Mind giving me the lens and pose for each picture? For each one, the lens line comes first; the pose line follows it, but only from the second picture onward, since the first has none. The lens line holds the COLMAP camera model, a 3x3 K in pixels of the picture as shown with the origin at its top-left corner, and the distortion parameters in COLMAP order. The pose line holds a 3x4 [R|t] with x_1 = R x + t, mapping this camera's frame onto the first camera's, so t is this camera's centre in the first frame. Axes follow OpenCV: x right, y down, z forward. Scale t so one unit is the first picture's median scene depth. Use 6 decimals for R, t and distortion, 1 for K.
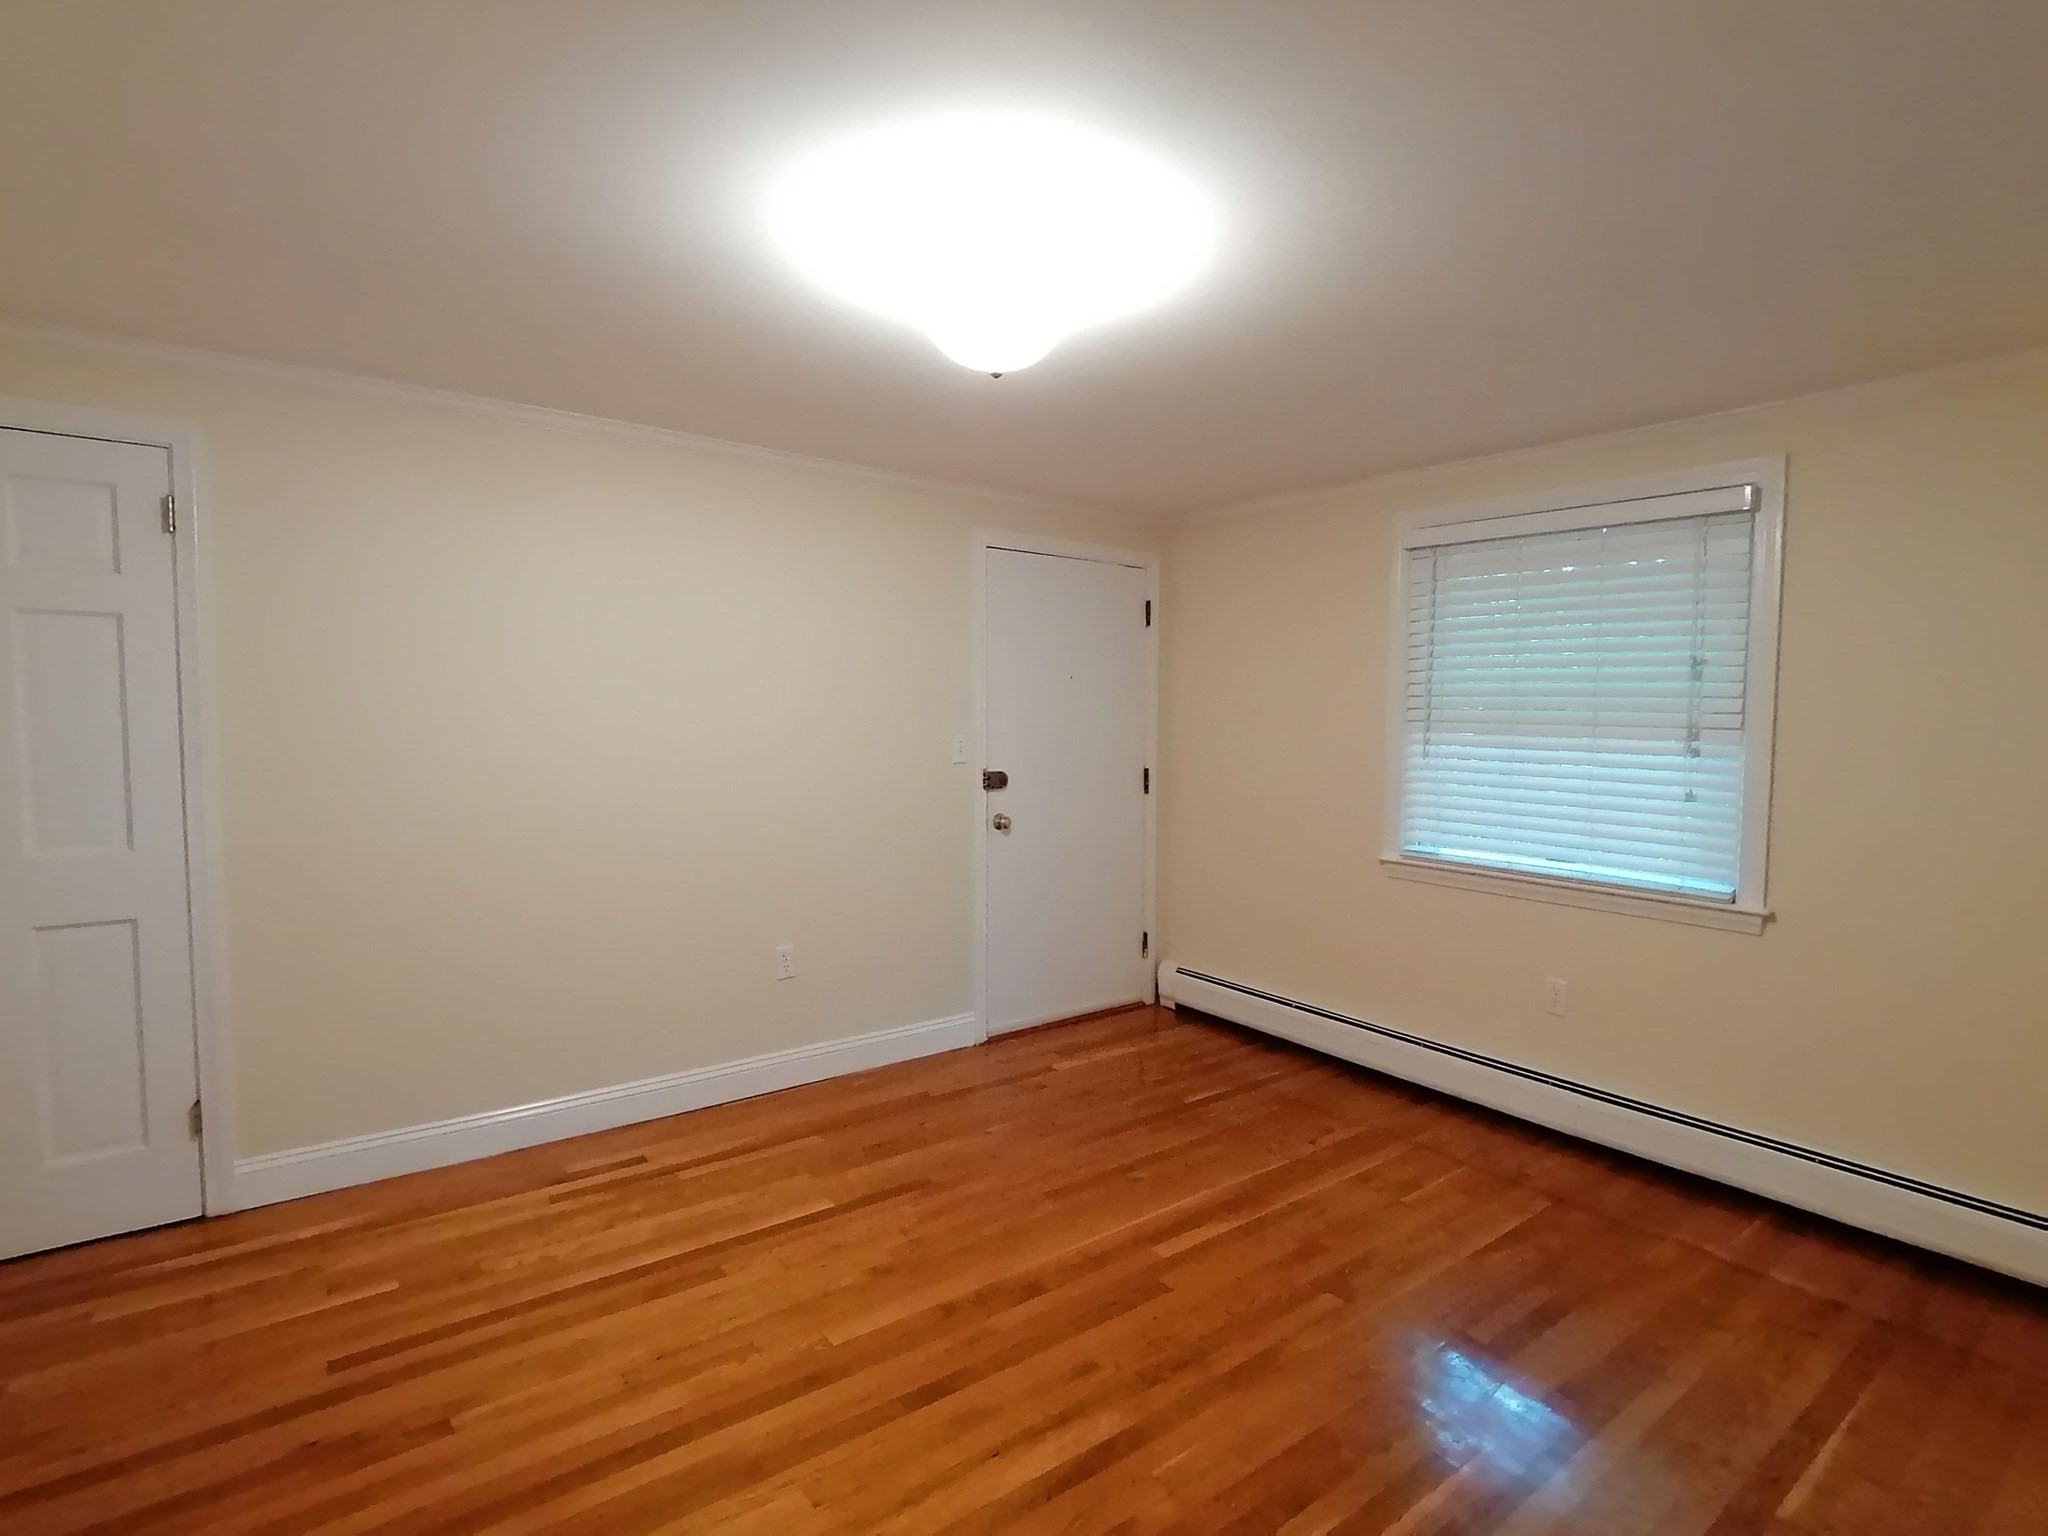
lens RADIAL K [[1009.1, 0, 1024.0], [0, 1009.1, 768.0], [0, 0, 1]] dist [-0.023165, -0.000342]
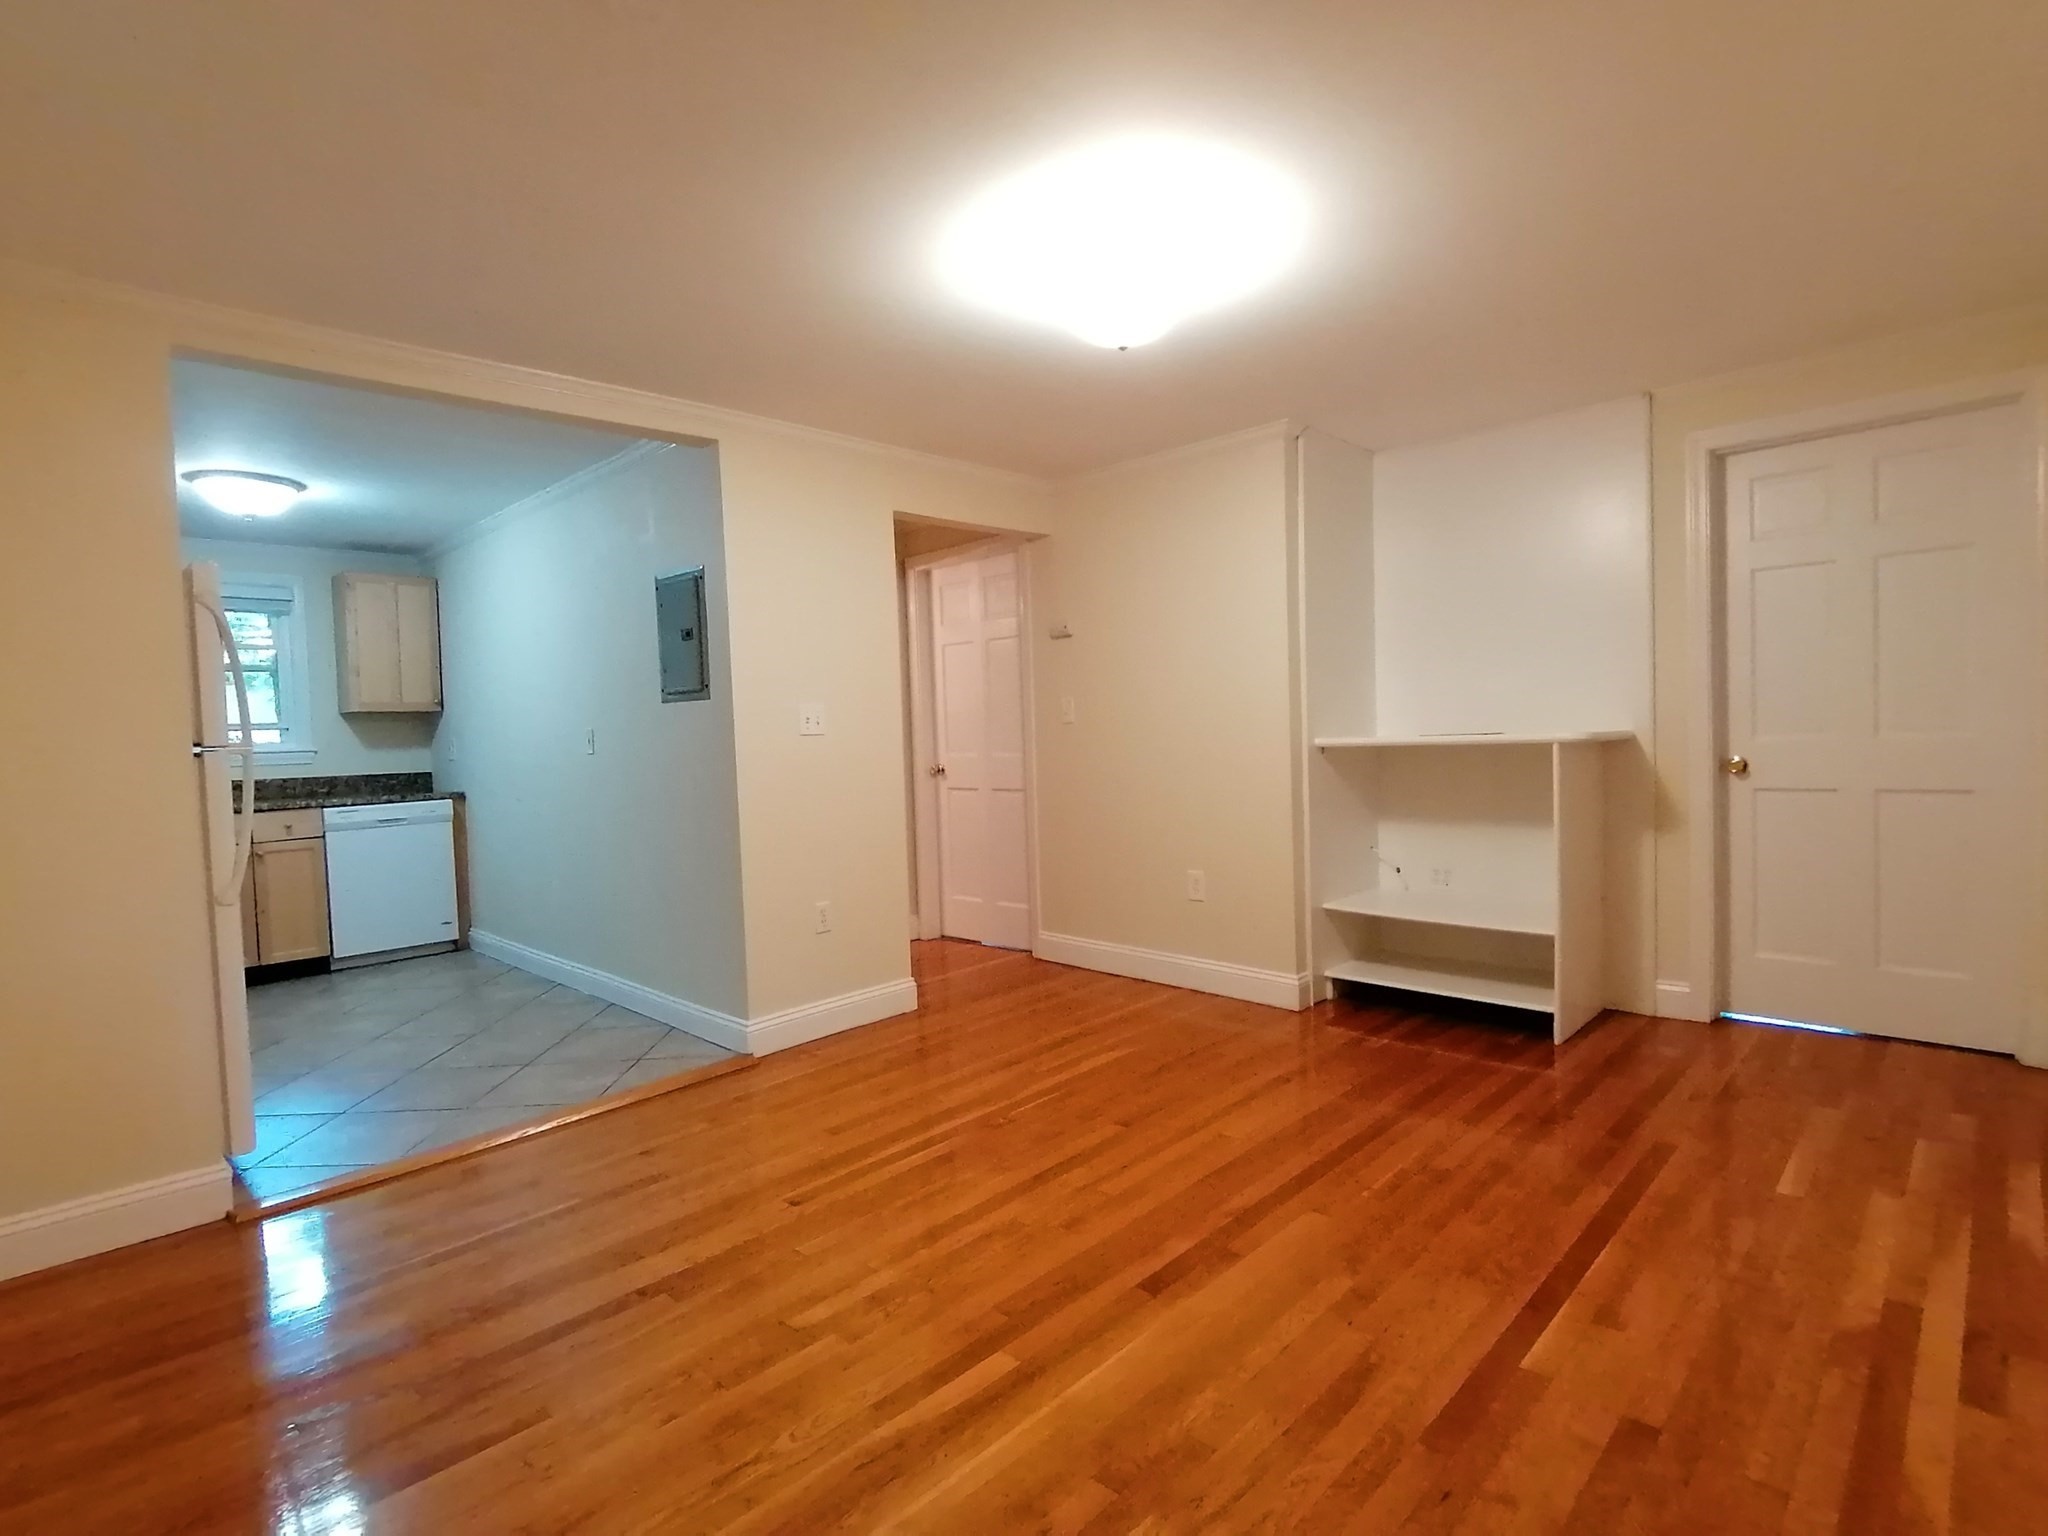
lens RADIAL K [[1018.7, 0, 1024.0], [0, 1018.7, 768.0], [0, 0, 1]] dist [0.107899, -0.090496]
pose [[-0.989214, 0.031934, -0.142955, 0.191287], [0.018337, 0.995267, 0.095436, -0.002747], [0.145326, 0.091785, -0.985117, 1.510295]]
